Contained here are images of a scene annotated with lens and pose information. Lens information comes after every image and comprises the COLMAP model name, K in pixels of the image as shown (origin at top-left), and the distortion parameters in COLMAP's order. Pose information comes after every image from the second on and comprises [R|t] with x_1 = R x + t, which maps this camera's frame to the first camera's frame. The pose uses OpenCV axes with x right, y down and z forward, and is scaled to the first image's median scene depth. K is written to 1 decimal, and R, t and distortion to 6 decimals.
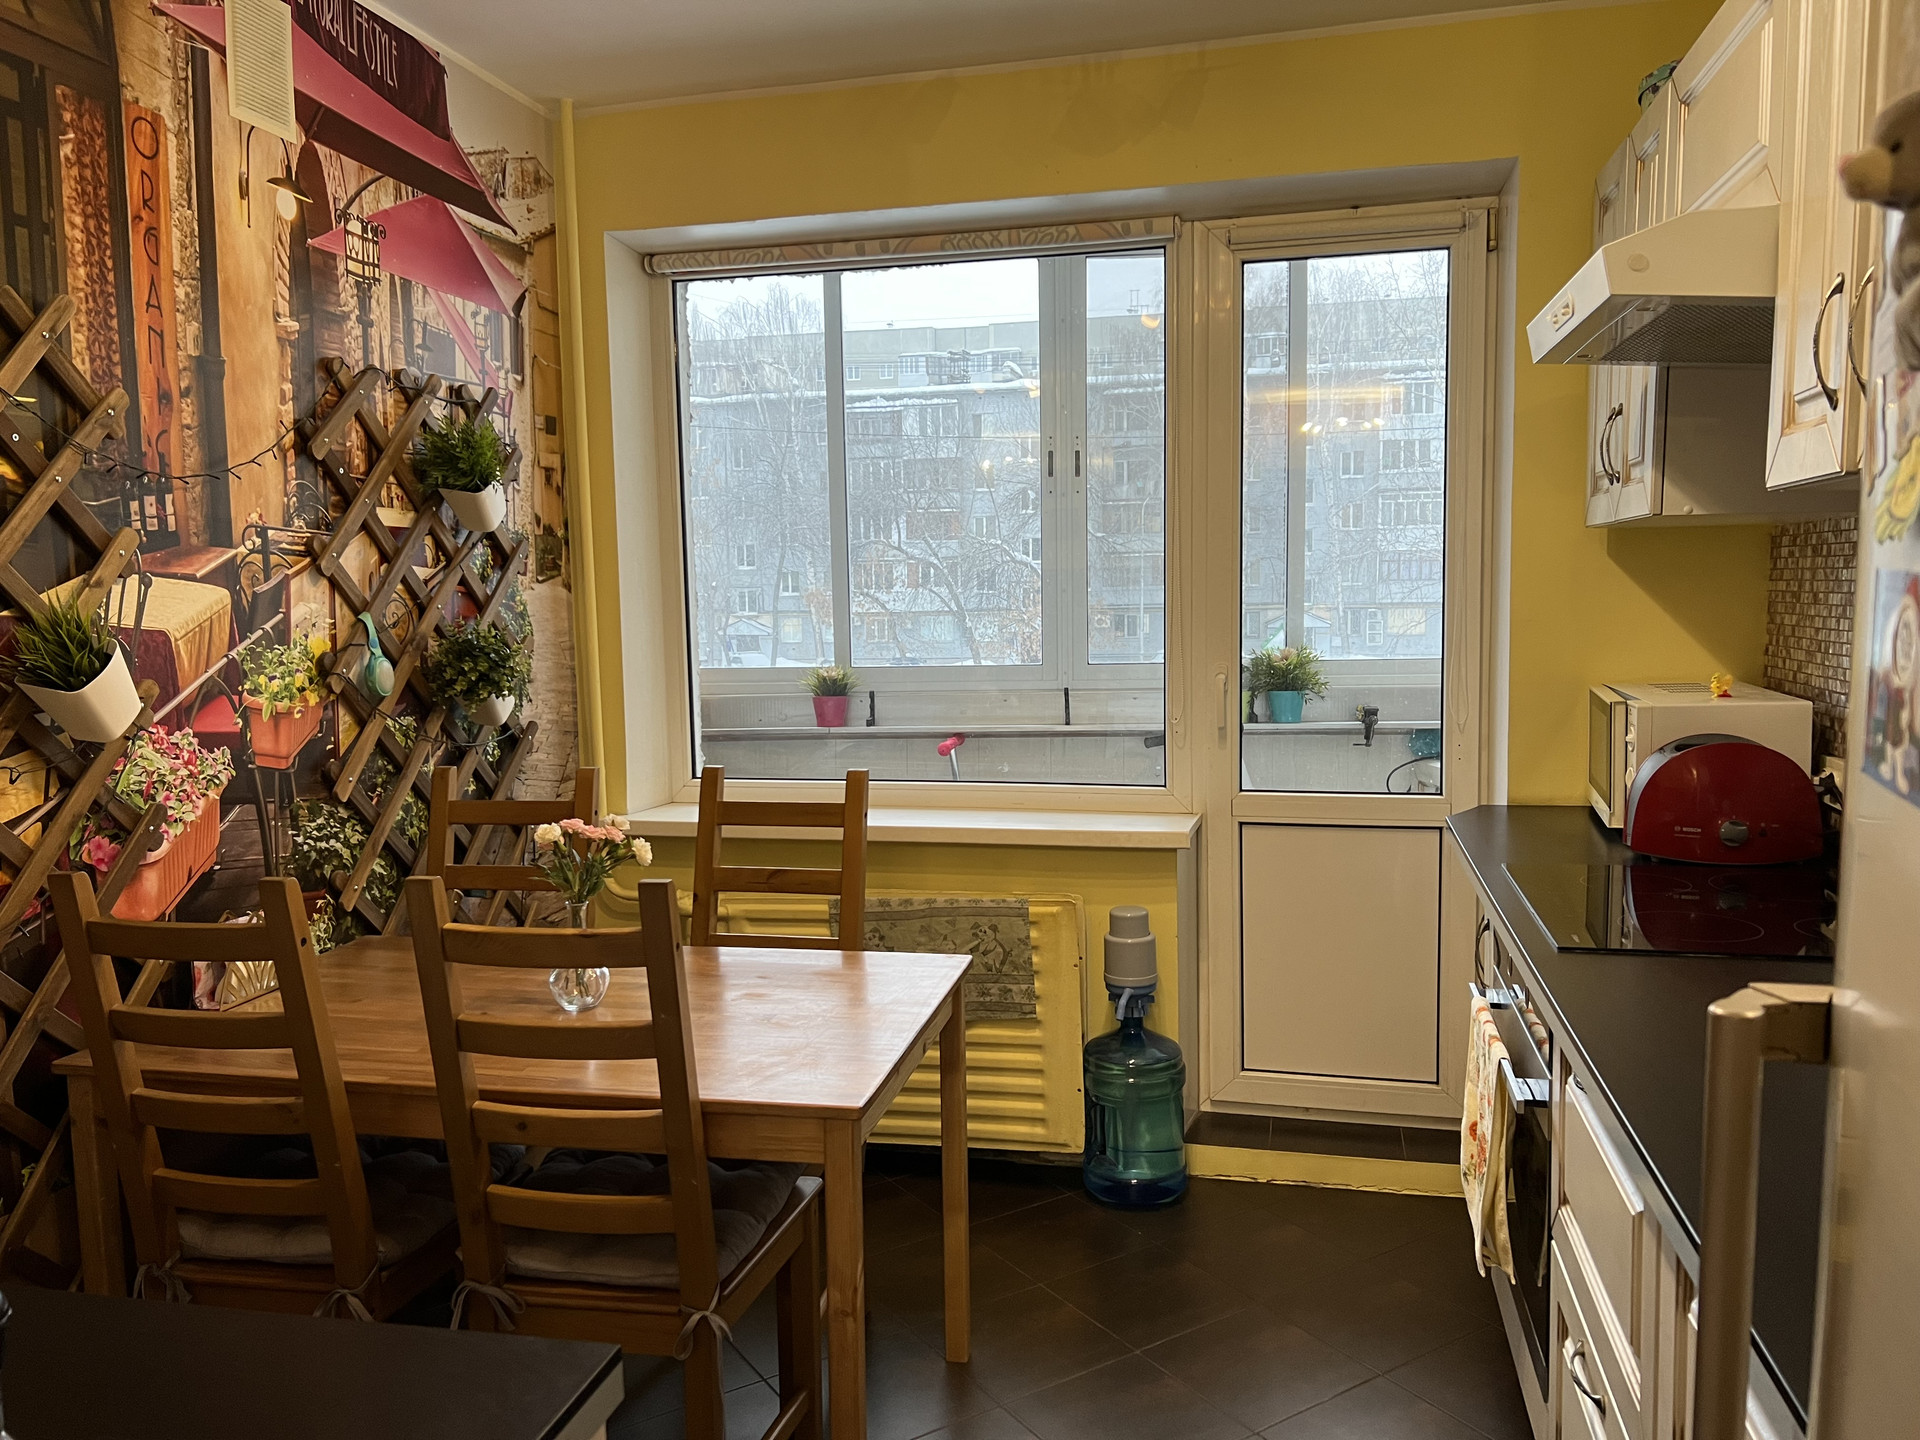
lens RADIAL K [[1471.1, 0, 965.5], [0, 1471.1, 716.9], [0, 0, 1]] dist [0.097839, -0.012087]
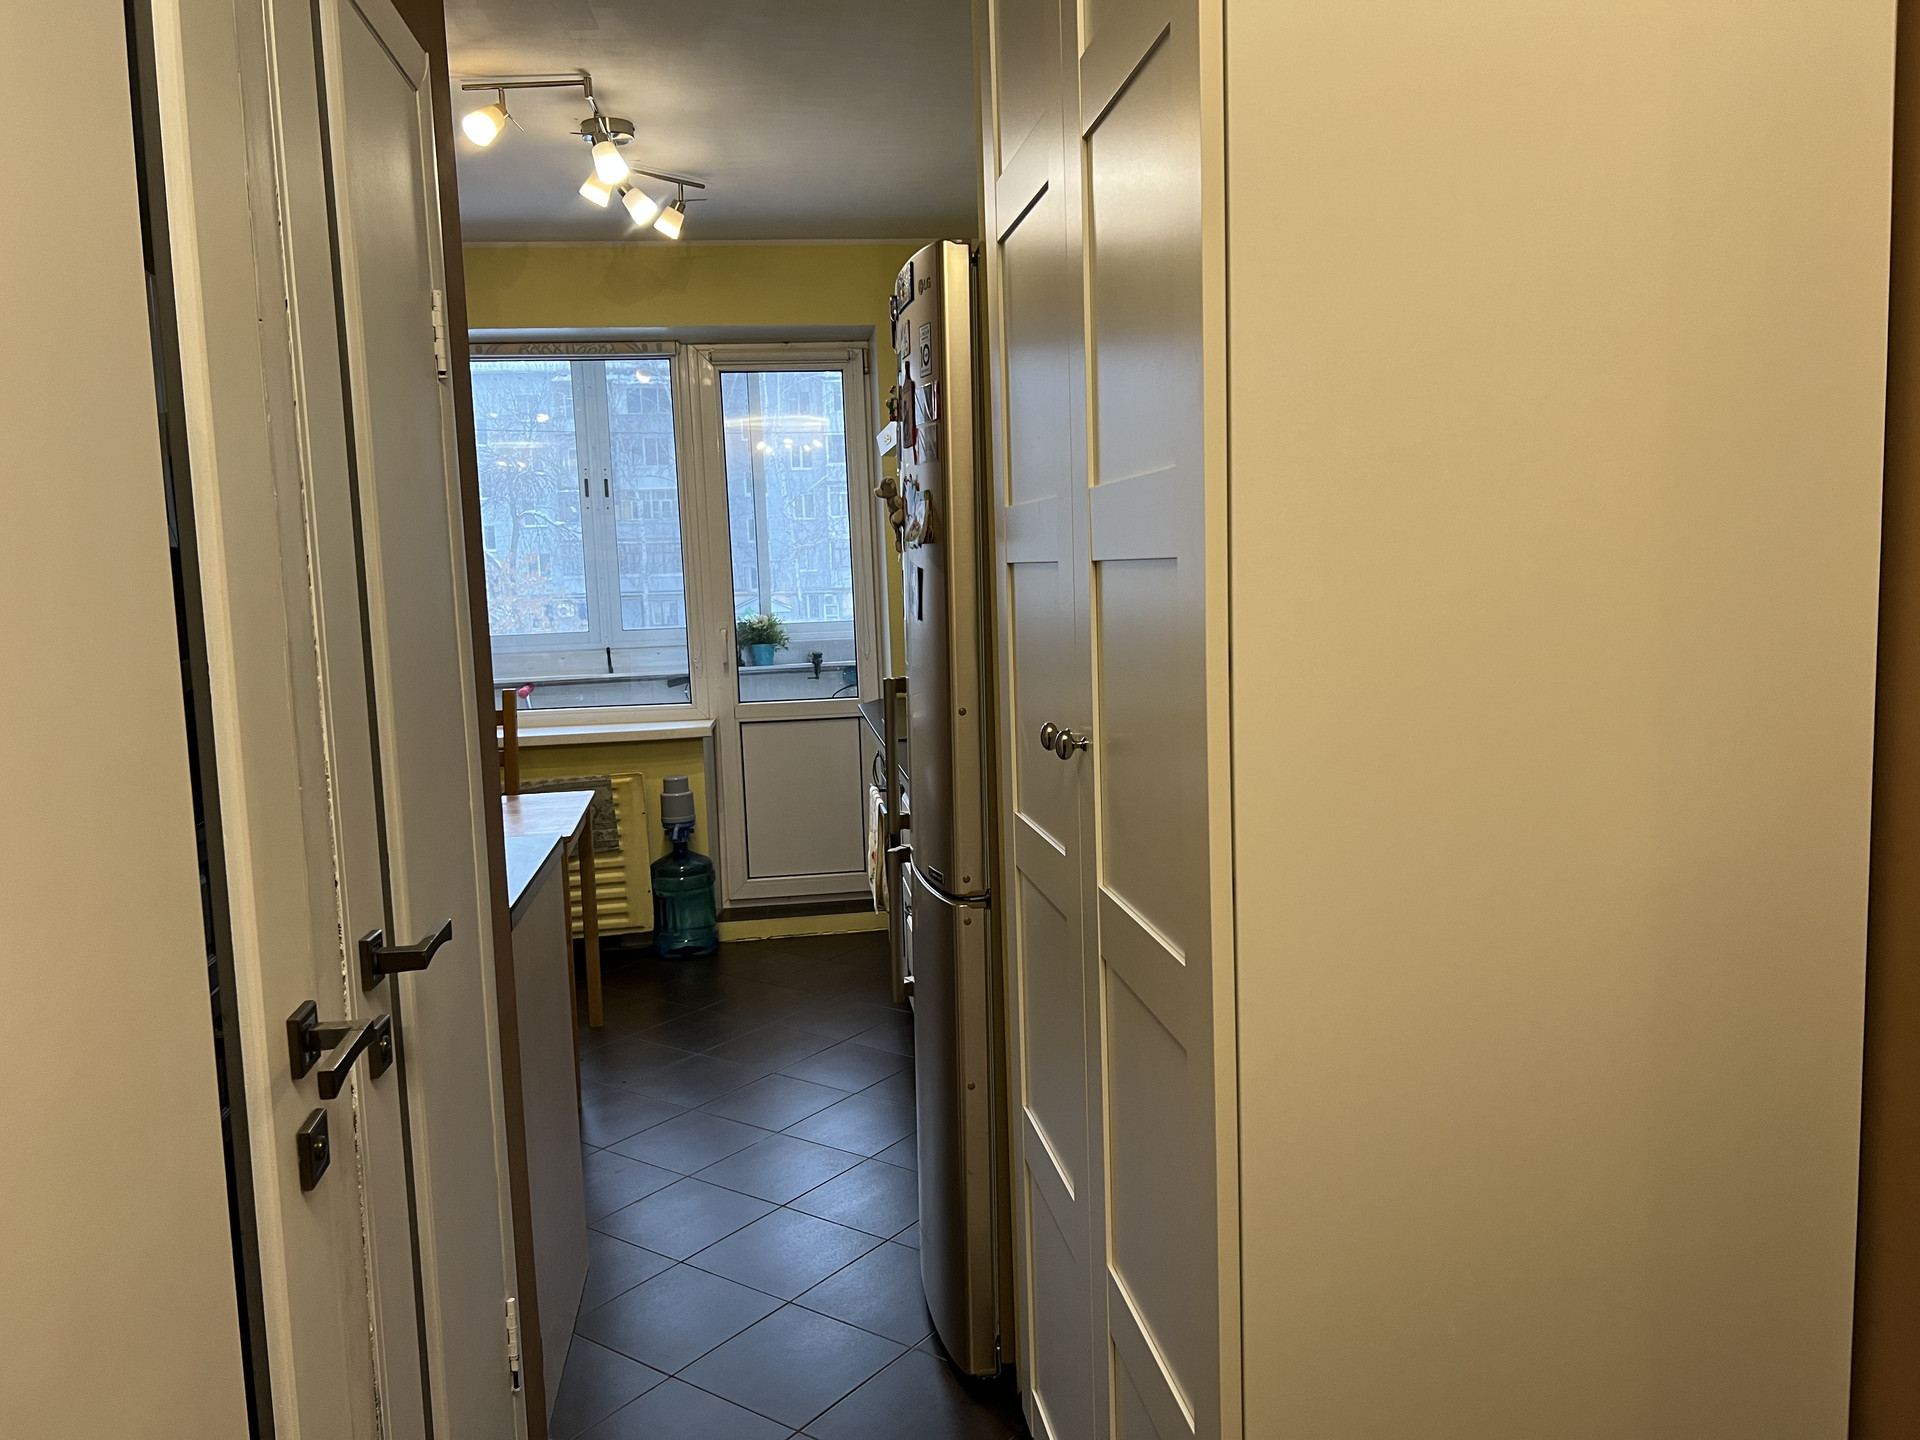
lens RADIAL K [[1471.1, 0, 968.8], [0, 1471.1, 722.6], [0, 0, 1]] dist [0.097839, -0.012087]
pose [[0.935179, -0.054370, 0.349978, -0.144043], [0.050253, 0.998519, 0.020842, 0.052161], [-0.350593, -0.001903, 0.936526, -0.593725]]
